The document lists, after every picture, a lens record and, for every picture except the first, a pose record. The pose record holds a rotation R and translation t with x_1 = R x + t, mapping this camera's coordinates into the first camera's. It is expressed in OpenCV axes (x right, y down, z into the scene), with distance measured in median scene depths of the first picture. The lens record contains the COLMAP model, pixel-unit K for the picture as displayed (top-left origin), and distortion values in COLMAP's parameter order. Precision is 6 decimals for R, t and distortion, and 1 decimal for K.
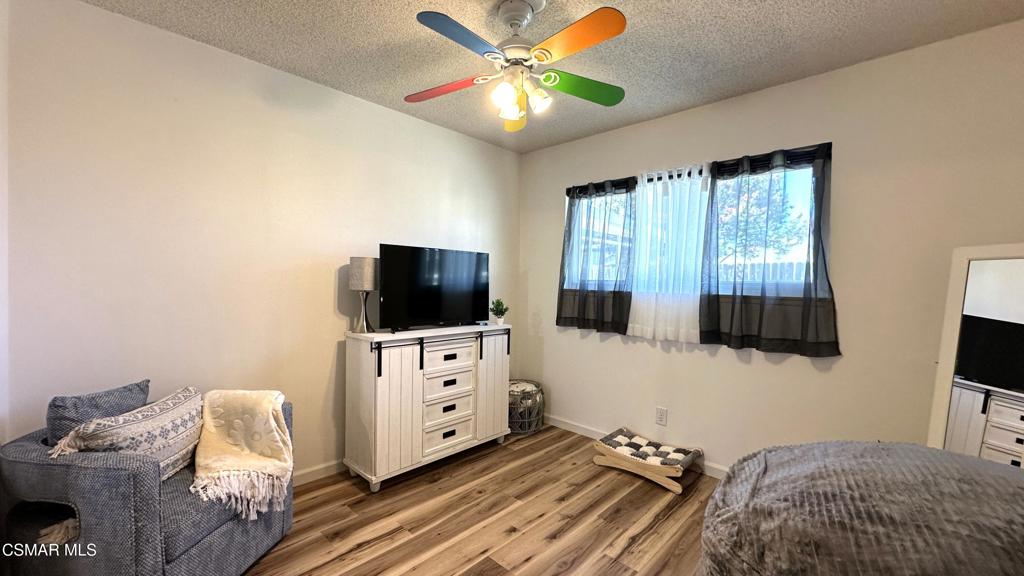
lens RADIAL K [[409.9, 0, 512.0], [0, 409.9, 288.0], [0, 0, 1]] dist [-0.003369, 0.000092]
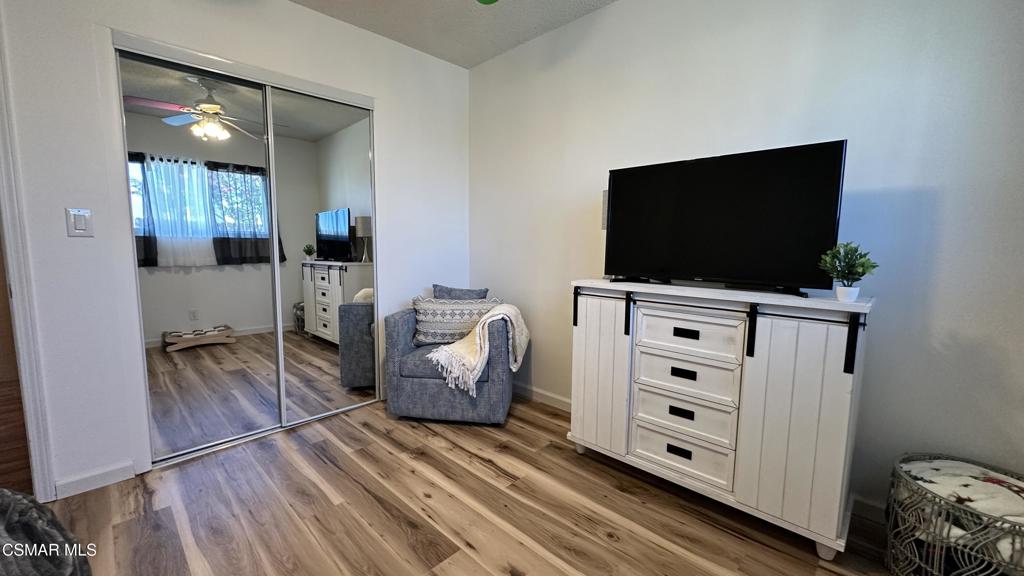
lens RADIAL K [[409.9, 0, 512.0], [0, 409.9, 288.0], [0, 0, 1]] dist [-0.003369, 0.000092]
pose [[-0.014968, 0.091176, -0.995722, 0.510170], [-0.022546, 0.995550, 0.091499, 0.053658], [0.999634, 0.023819, -0.012846, 0.812753]]
